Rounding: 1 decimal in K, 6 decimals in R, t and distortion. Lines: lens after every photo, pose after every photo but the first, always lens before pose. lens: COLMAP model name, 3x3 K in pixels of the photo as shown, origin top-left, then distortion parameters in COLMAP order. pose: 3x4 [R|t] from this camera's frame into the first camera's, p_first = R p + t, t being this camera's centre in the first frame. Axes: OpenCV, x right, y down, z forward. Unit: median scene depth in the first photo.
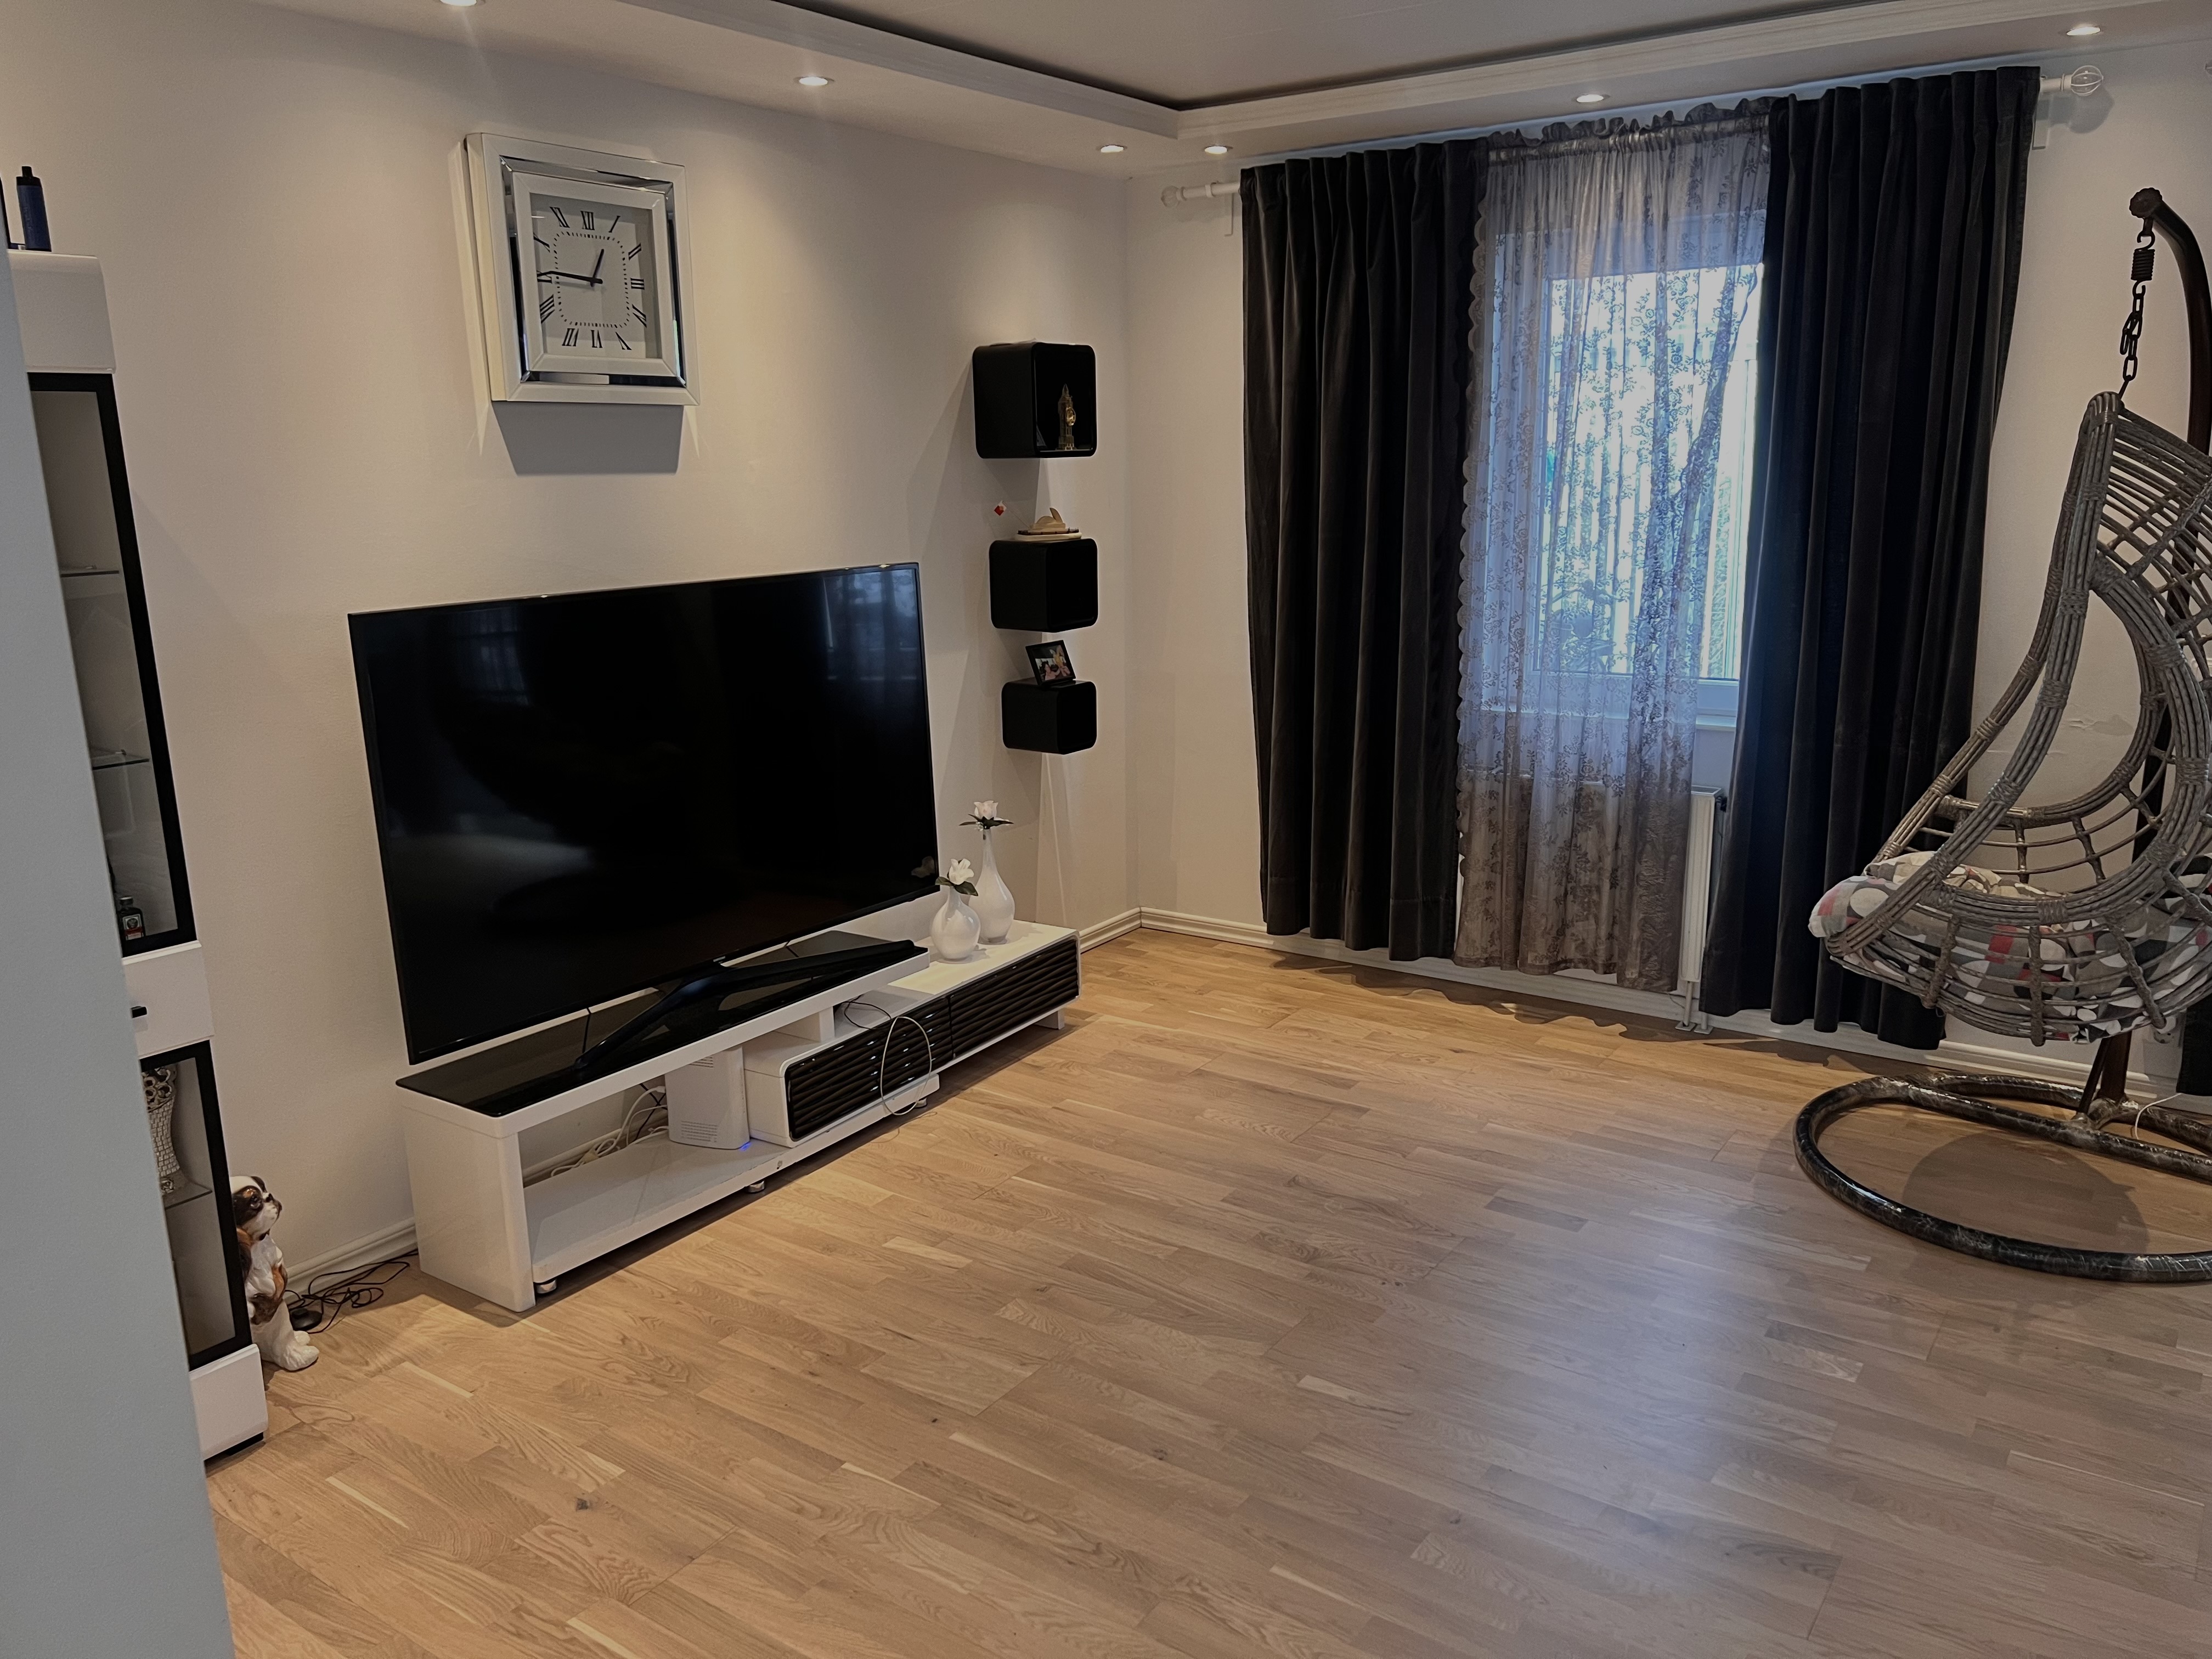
lens RADIAL K [[1669.8, 0, 1086.6], [0, 1669.8, 835.0], [0, 0, 1]] dist [0.052676, -0.047310]
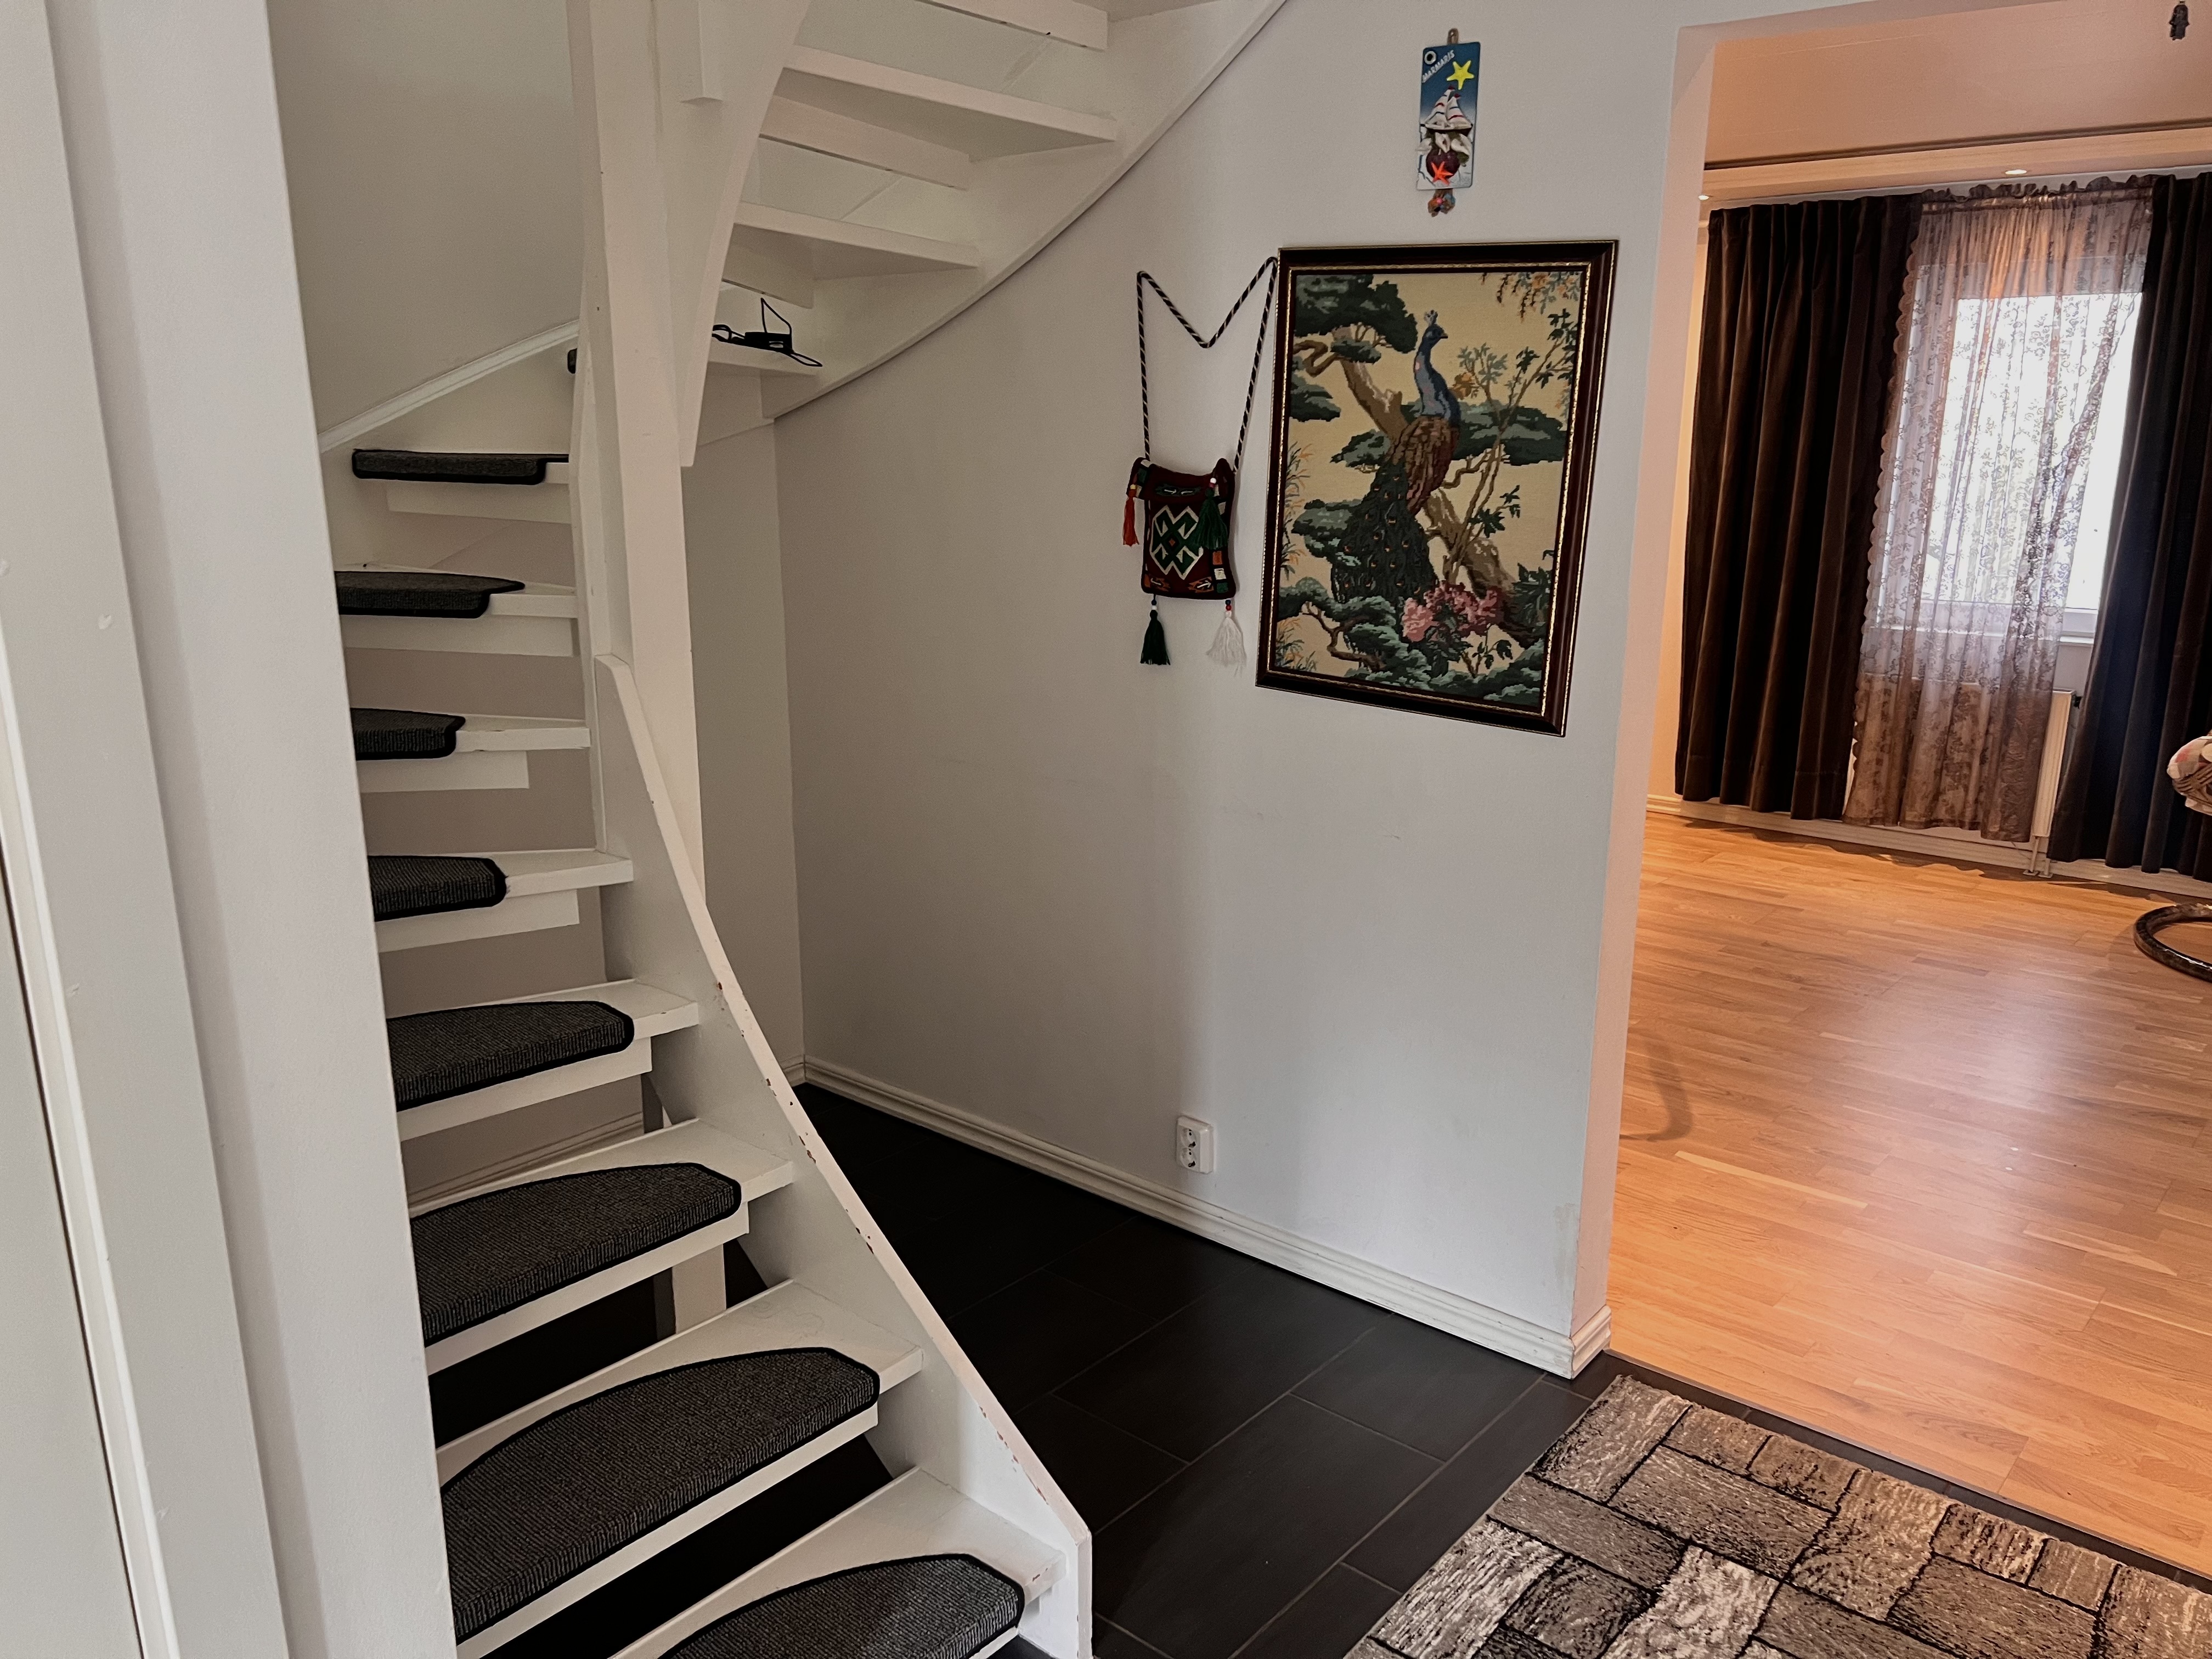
lens RADIAL K [[1669.8, 0, 1102.9], [0, 1669.8, 840.3], [0, 0, 1]] dist [0.052676, -0.047310]
pose [[0.995878, 0.043231, -0.079739, -0.287550], [-0.041438, 0.998853, 0.024008, 0.095122], [0.080686, -0.020604, 0.996527, -0.409985]]
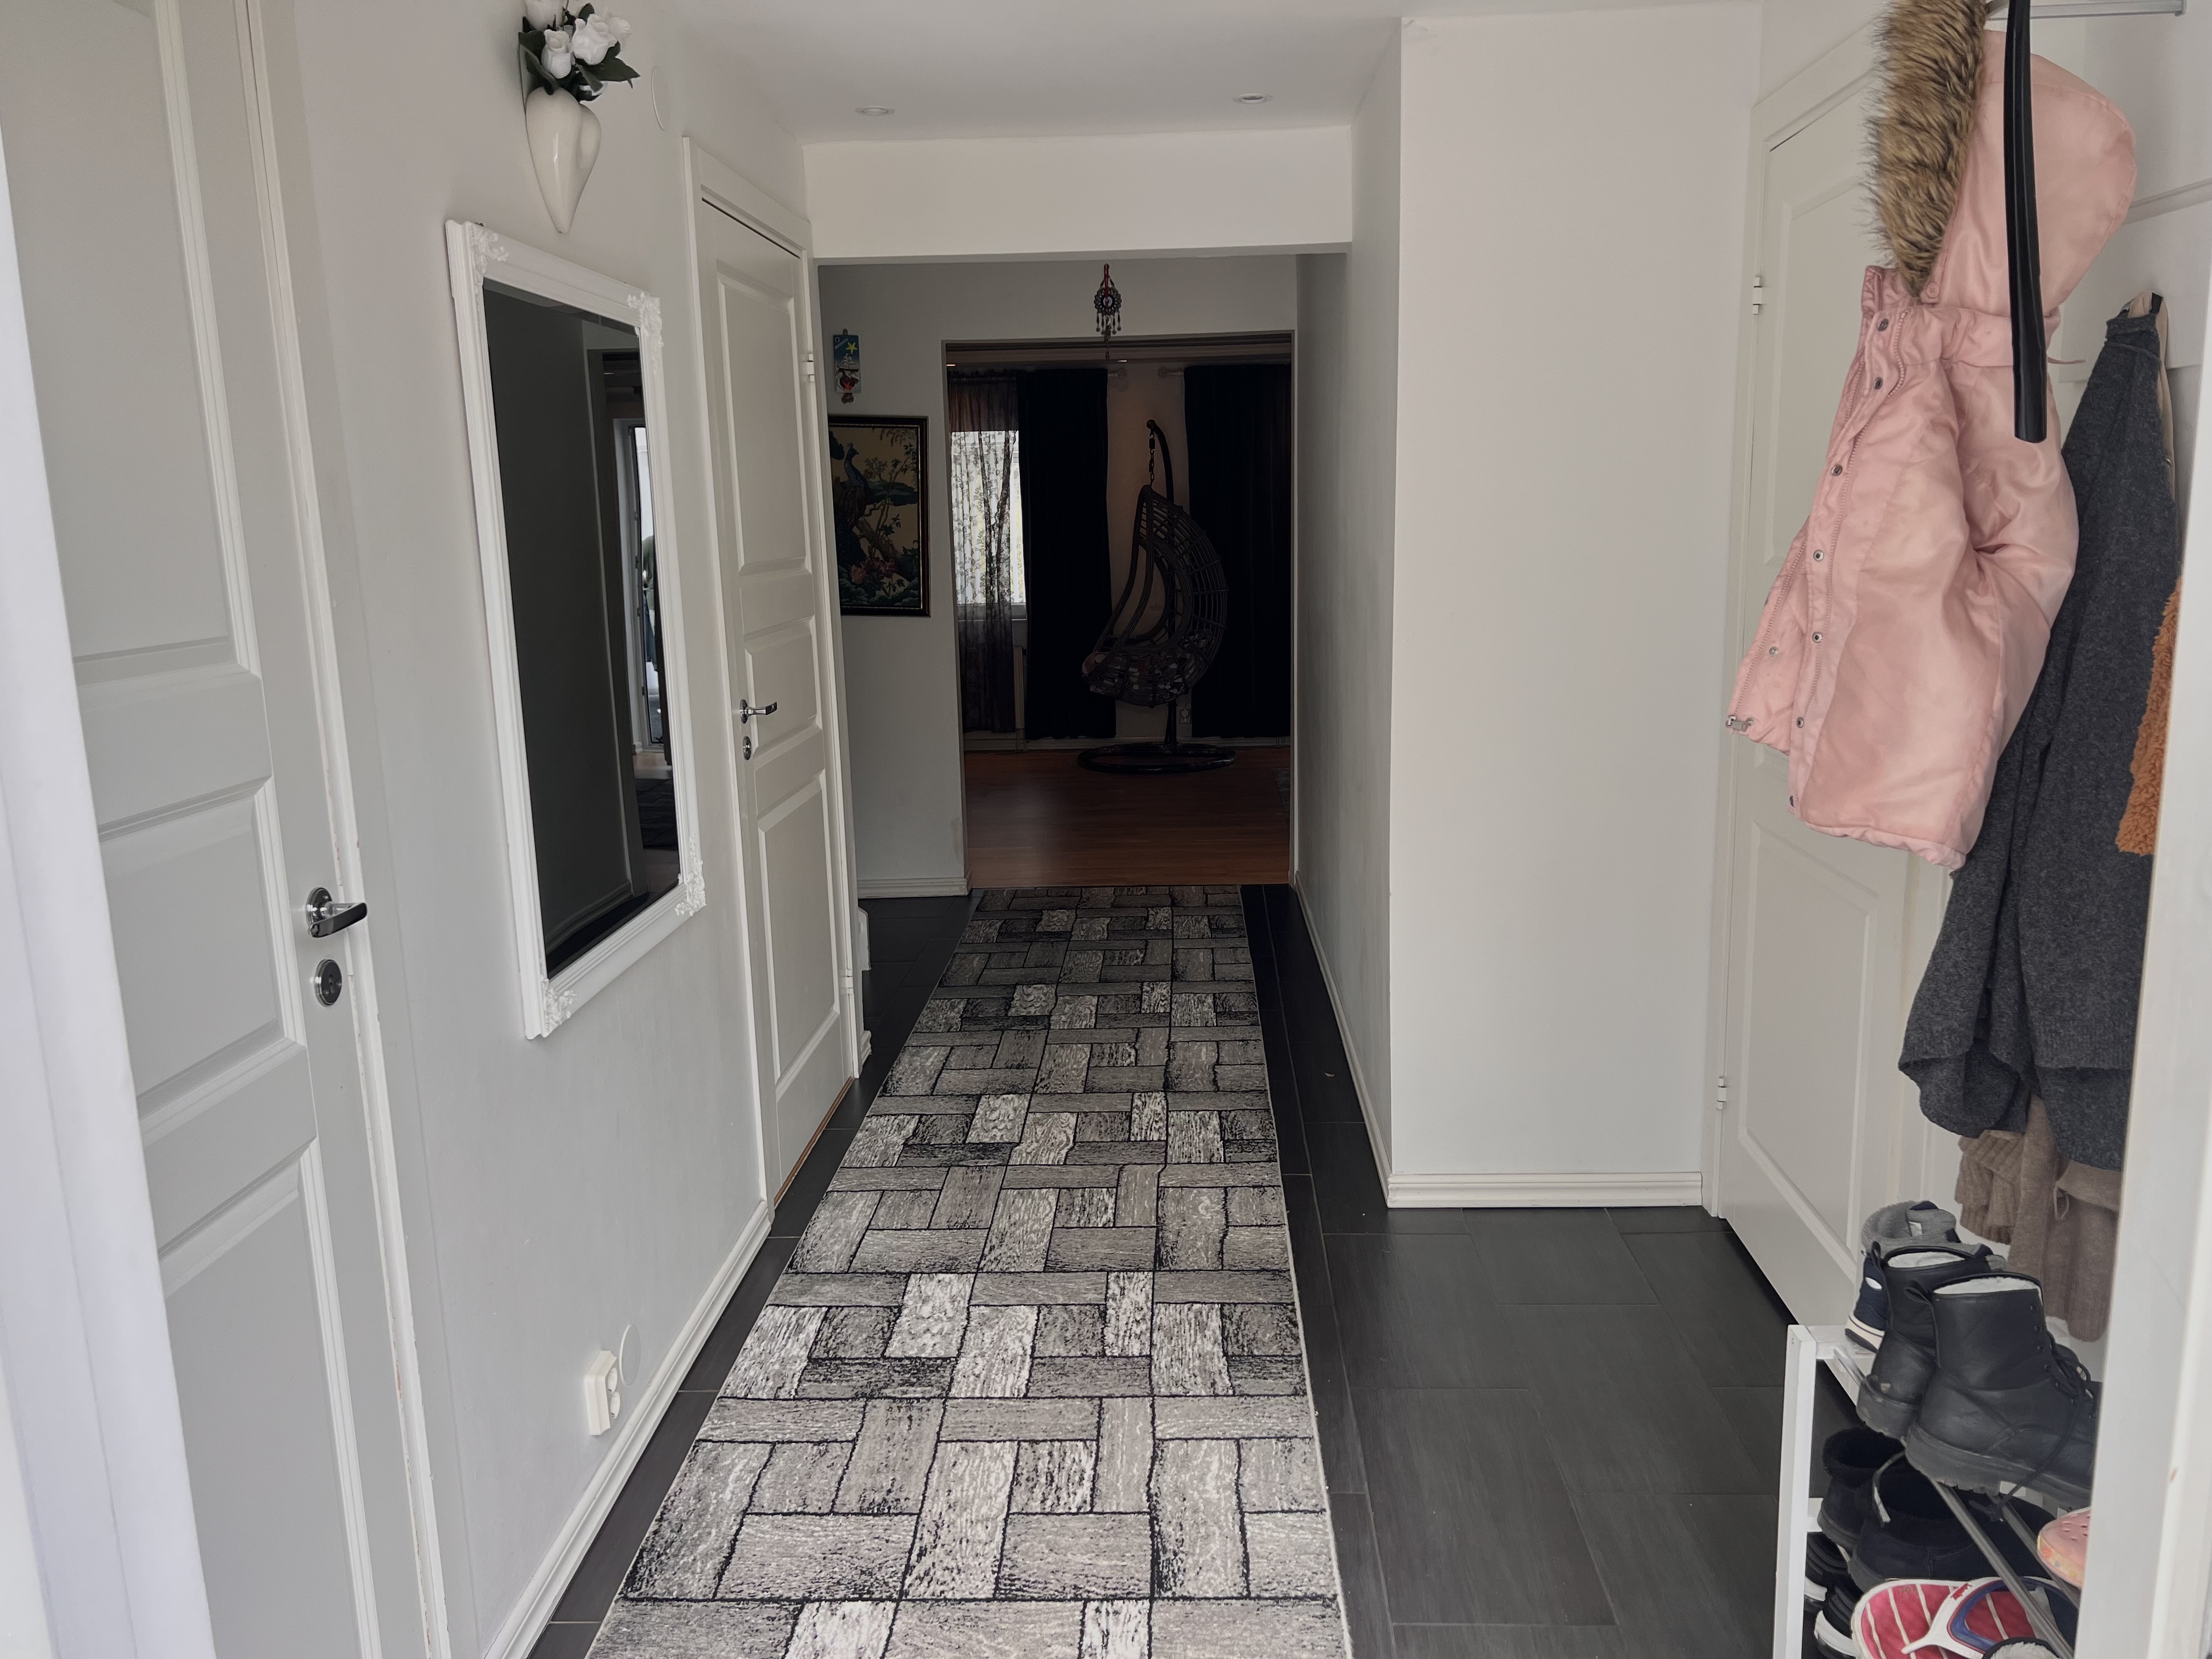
lens RADIAL K [[1669.8, 0, 1116.6], [0, 1669.8, 850.3], [0, 0, 1]] dist [0.052676, -0.047310]
pose [[0.838579, -0.108134, 0.533940, -0.855923], [0.129206, 0.991615, -0.002102, 0.298282], [-0.529236, 0.070751, 0.845520, -1.122410]]
